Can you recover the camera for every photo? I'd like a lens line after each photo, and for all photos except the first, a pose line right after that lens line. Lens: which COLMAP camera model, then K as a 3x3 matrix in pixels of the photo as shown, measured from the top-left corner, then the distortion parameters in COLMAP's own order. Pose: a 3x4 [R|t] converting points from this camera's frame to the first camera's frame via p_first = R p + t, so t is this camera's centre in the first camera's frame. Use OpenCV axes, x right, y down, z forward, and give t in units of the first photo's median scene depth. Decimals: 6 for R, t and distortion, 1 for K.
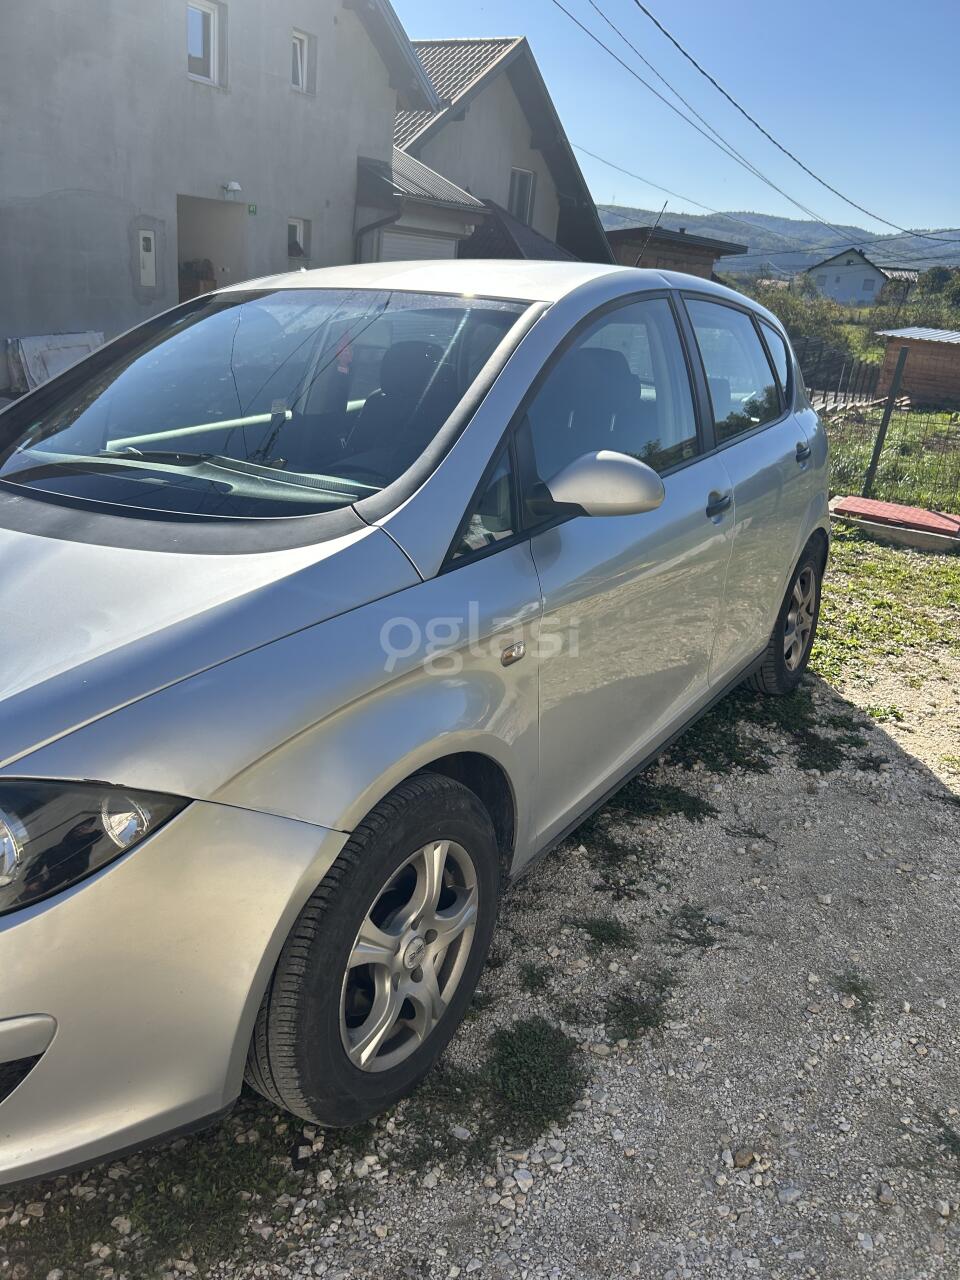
lens RADIAL K [[1001.4, 0, 486.7], [0, 1001.4, 636.8], [0, 0, 1]] dist [0.009898, -0.008786]
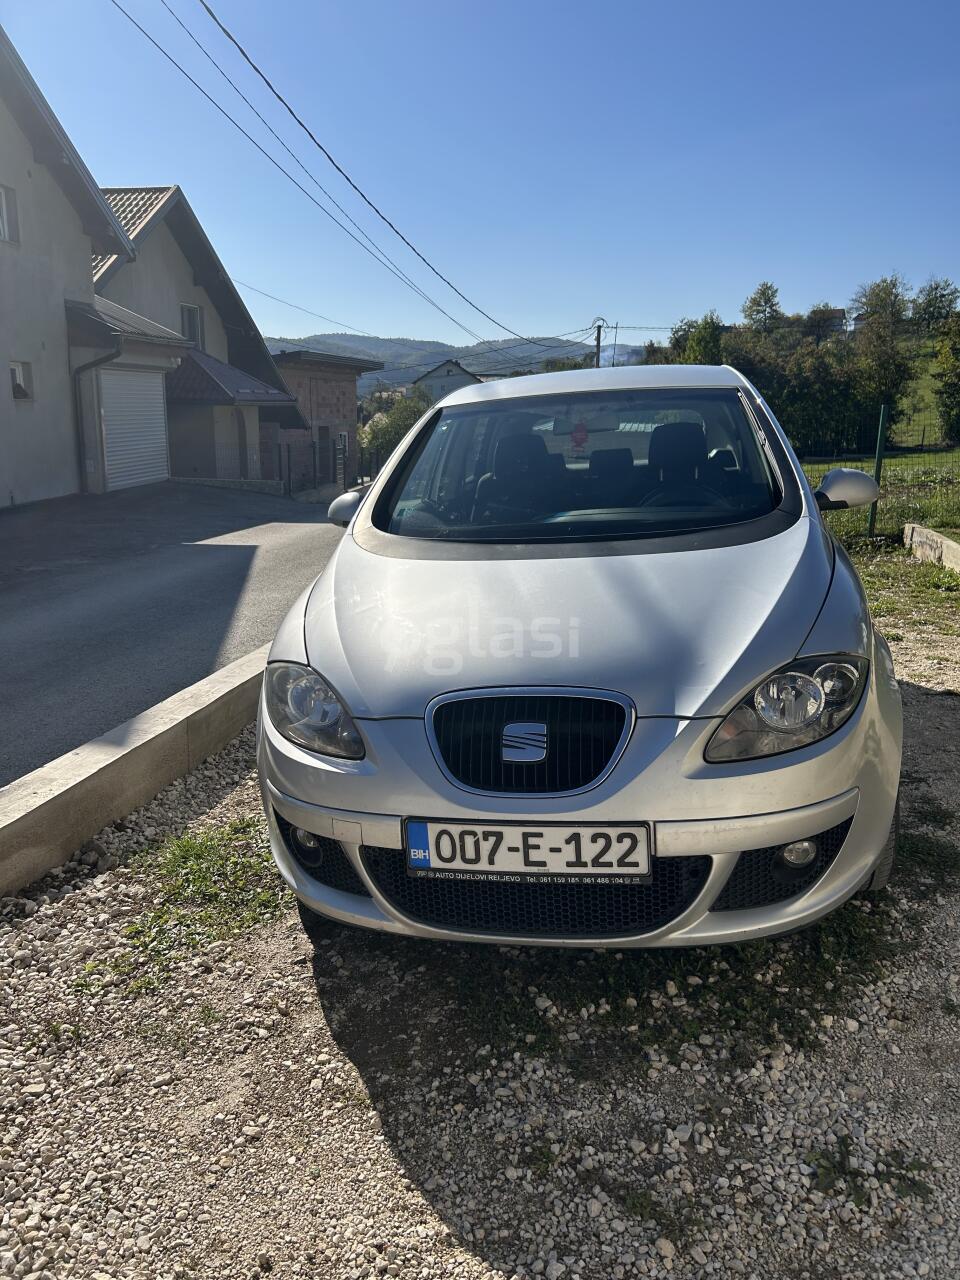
lens RADIAL K [[1001.4, 0, 486.7], [0, 1001.4, 636.8], [0, 0, 1]] dist [0.009898, -0.008786]
pose [[0.922164, -0.160988, 0.351705, -0.144134], [0.198420, 0.977405, -0.072861, 0.011191], [-0.332029, 0.136975, 0.933271, -0.038321]]
